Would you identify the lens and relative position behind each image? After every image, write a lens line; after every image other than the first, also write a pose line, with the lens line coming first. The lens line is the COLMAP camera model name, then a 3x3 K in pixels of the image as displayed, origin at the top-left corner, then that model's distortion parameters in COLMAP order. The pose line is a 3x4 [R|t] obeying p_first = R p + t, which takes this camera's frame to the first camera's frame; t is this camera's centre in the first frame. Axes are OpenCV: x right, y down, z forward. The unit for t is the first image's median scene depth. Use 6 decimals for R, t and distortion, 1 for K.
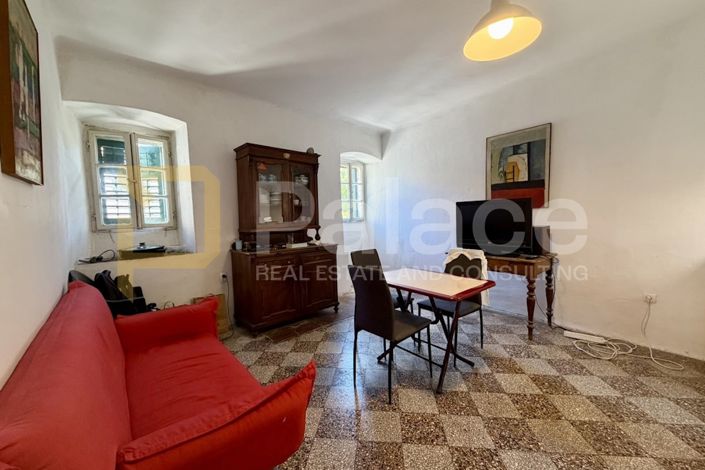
lens RADIAL K [[281.2, 0, 355.5], [0, 281.2, 231.5], [0, 0, 1]] dist [0.000436, -0.000135]
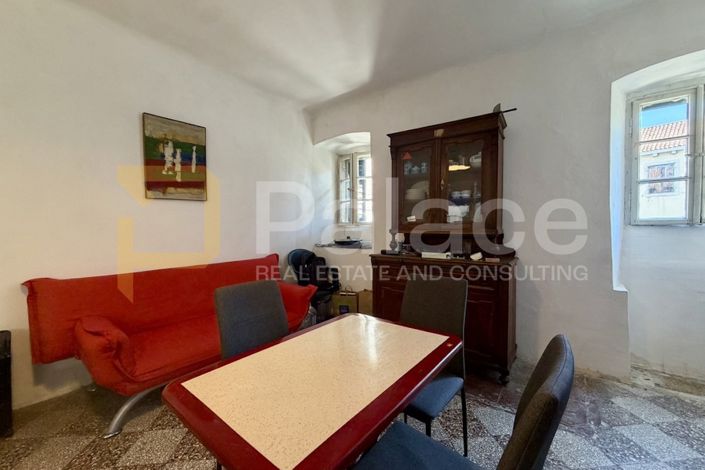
lens RADIAL K [[281.2, 0, 351.0], [0, 281.2, 234.6], [0, 0, 1]] dist [0.000436, -0.000135]
pose [[0.201259, 0.058125, -0.977812, 0.469617], [-0.048499, 0.997605, 0.049320, -0.029649], [0.978337, 0.037496, 0.203596, 0.664005]]
